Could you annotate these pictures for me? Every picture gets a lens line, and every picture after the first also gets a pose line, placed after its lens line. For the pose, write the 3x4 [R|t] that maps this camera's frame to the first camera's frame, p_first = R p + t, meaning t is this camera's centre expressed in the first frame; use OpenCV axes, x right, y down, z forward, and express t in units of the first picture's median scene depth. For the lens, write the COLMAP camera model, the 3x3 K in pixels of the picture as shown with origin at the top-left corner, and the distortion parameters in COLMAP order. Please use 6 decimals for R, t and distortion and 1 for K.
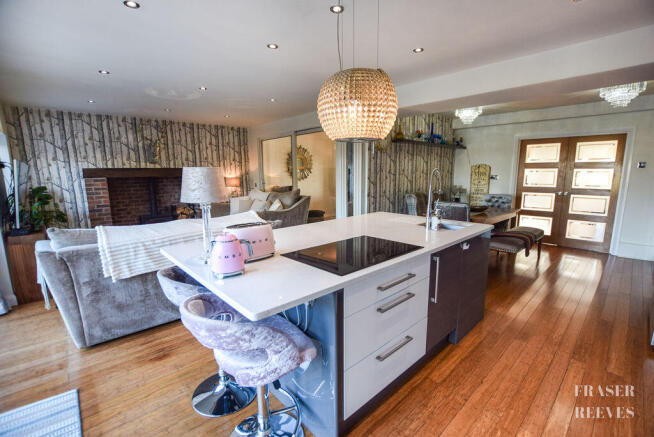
lens RADIAL K [[289.5, 0, 327.0], [0, 289.5, 218.5], [0, 0, 1]] dist [-0.026299, 0.000397]
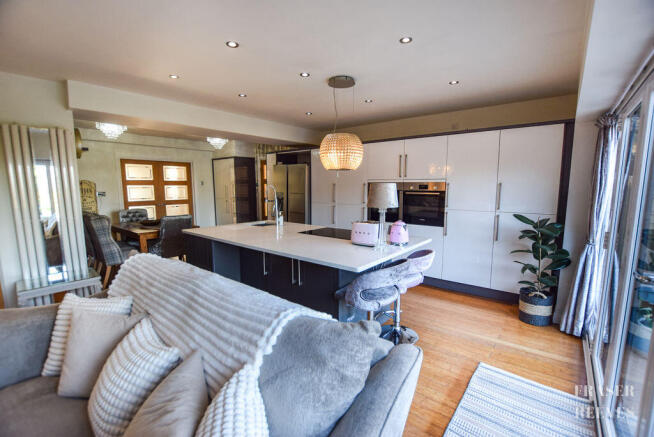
lens RADIAL K [[289.5, 0, 327.0], [0, 289.5, 218.5], [0, 0, 1]] dist [-0.026299, 0.000397]
pose [[-0.127492, -0.098667, 0.986920, -0.531740], [0.158977, 0.980142, 0.118526, -0.062605], [-0.979016, 0.172009, -0.109274, 0.425197]]
